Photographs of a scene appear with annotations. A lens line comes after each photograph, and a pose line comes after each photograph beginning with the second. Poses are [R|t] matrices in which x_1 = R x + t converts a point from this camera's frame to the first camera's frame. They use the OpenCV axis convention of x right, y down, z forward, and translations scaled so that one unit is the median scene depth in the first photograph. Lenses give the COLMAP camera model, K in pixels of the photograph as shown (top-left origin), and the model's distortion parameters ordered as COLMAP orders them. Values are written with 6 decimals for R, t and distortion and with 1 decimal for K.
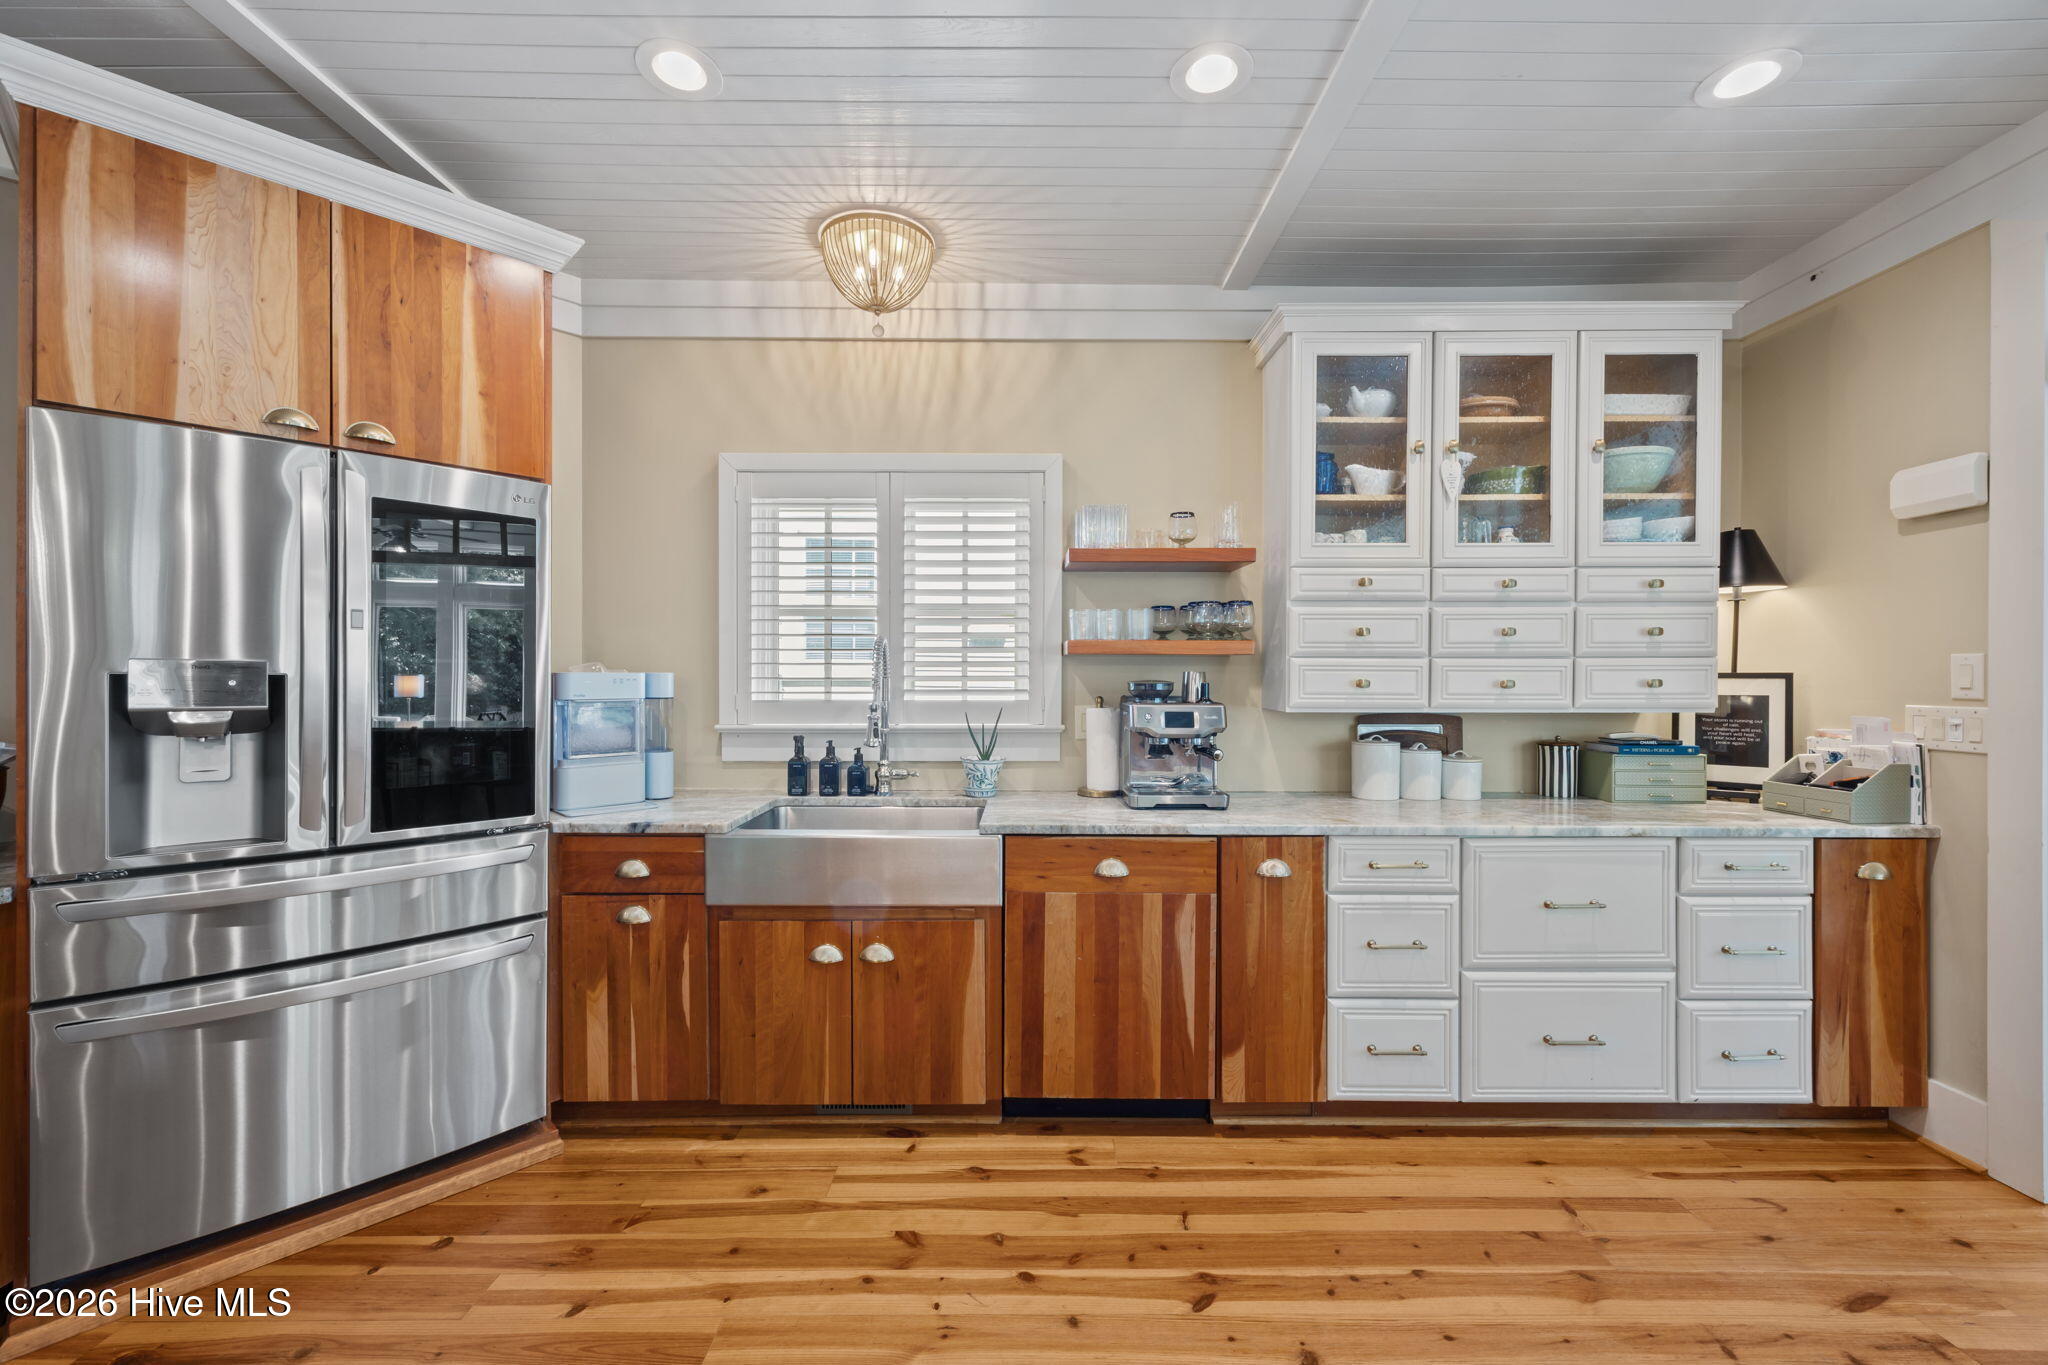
lens RADIAL K [[814.5, 0, 1024.0], [0, 814.5, 682.5], [0, 0, 1]] dist [0.001514, 0.000065]
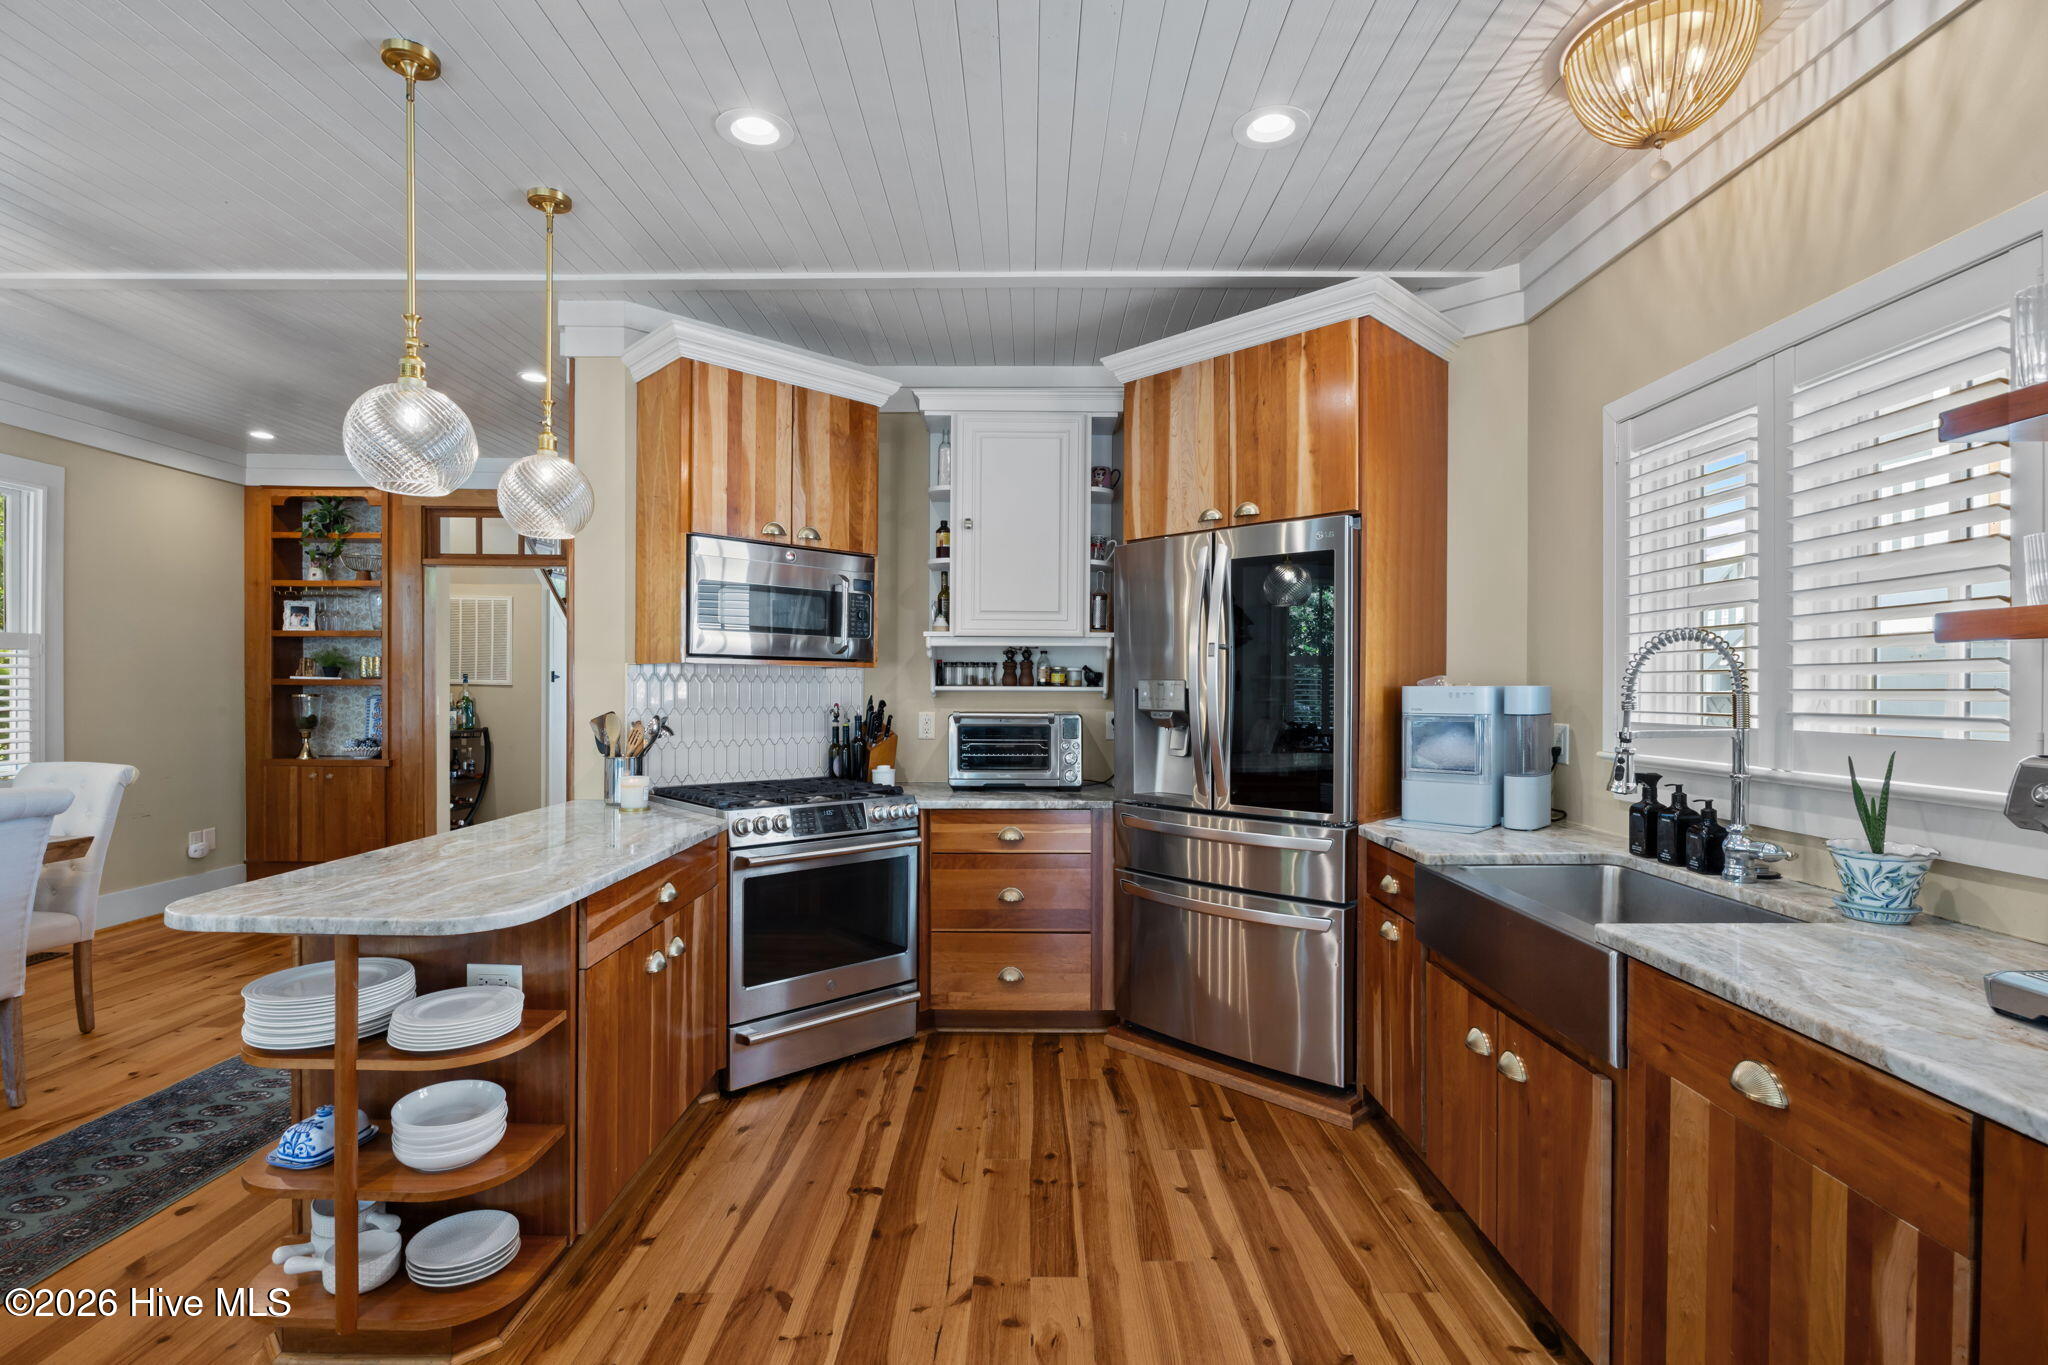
lens RADIAL K [[950.5, 0, 1026.2], [0, 950.5, 695.9], [0, 0, 1]] dist [-0.016057, -0.000090]
pose [[-0.007284, 0.006468, -0.999953, 0.673435], [-0.007386, 0.999951, 0.006522, -0.004682], [0.999946, 0.007433, -0.007235, 0.559116]]
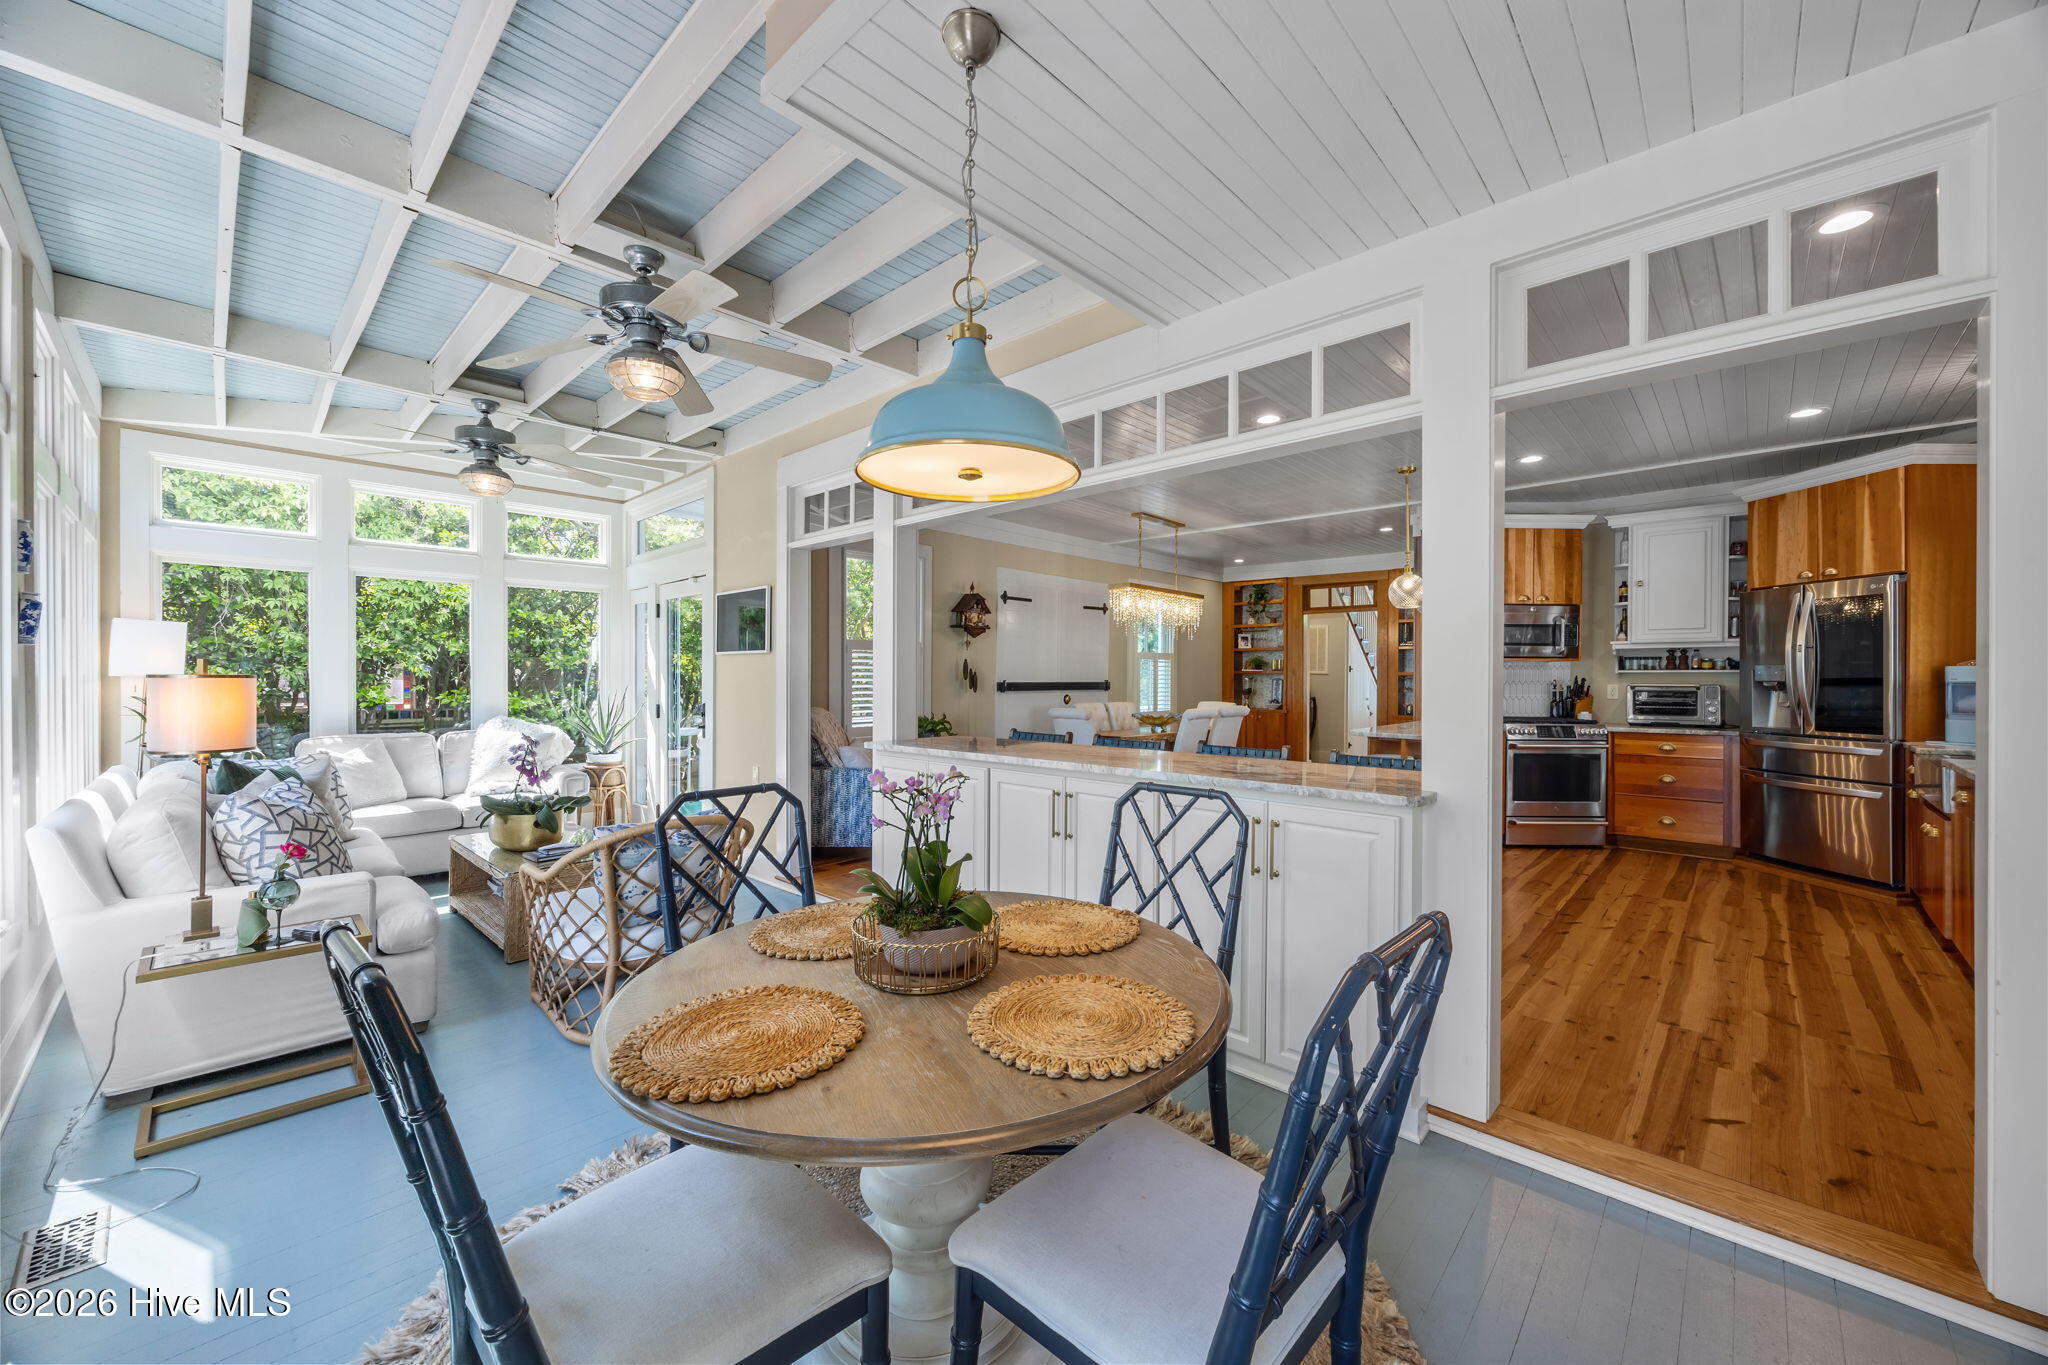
lens RADIAL K [[780.1, 0, 1024.0], [0, 780.1, 682.5], [0, 0, 1]] dist [-0.000005, -0.000035]
pose [[-0.688666, 0.001013, -0.725078, 2.262820], [-0.005243, 0.999966, 0.006377, 0.025370], [0.725060, 0.008193, -0.688637, 0.743013]]
